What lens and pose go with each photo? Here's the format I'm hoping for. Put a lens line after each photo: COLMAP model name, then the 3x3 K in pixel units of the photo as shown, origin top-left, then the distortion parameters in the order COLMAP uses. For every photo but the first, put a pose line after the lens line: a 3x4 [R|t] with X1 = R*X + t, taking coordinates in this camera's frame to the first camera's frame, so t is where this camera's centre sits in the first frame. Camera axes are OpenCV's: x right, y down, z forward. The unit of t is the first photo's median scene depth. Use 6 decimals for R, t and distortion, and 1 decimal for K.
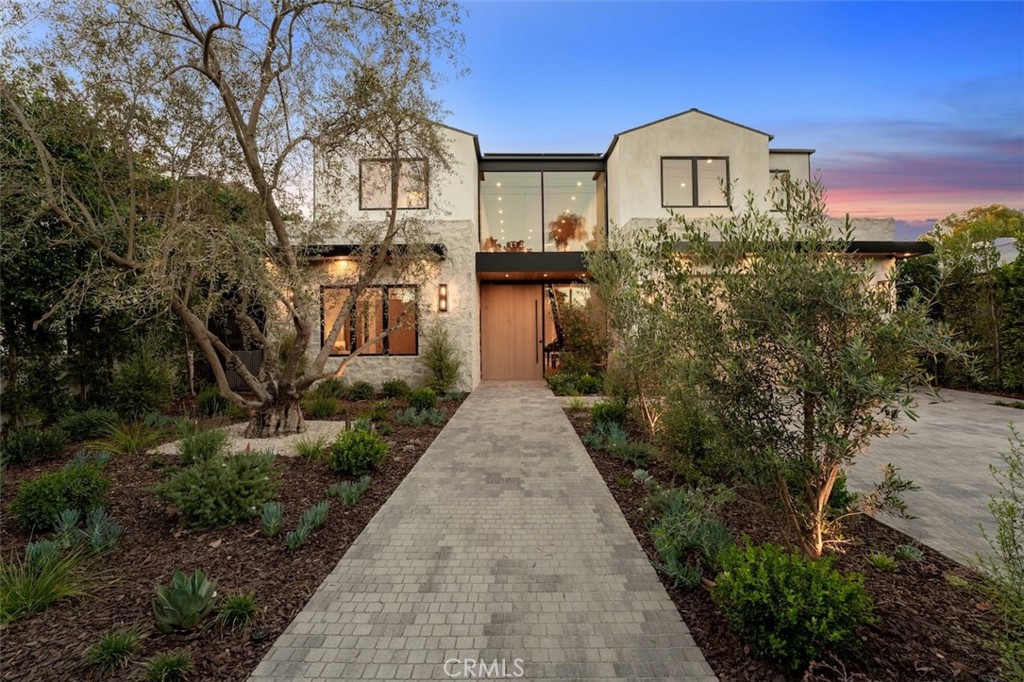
lens RADIAL K [[426.3, 0, 512.0], [0, 426.3, 341.0], [0, 0, 1]] dist [-0.003059, -0.000206]
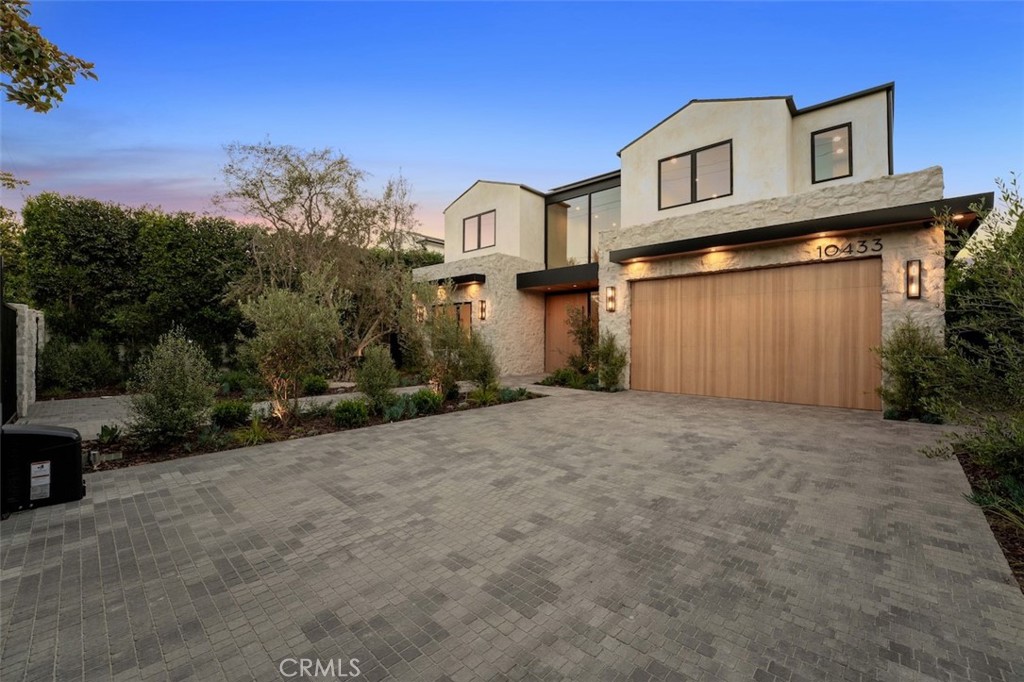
lens RADIAL K [[426.3, 0, 512.0], [0, 426.3, 341.0], [0, 0, 1]] dist [-0.003059, -0.000206]
pose [[0.720297, 0.011083, -0.693578, 0.808178], [-0.003536, 0.999918, 0.012306, -0.012463], [0.693657, -0.006412, 0.720277, 0.020767]]
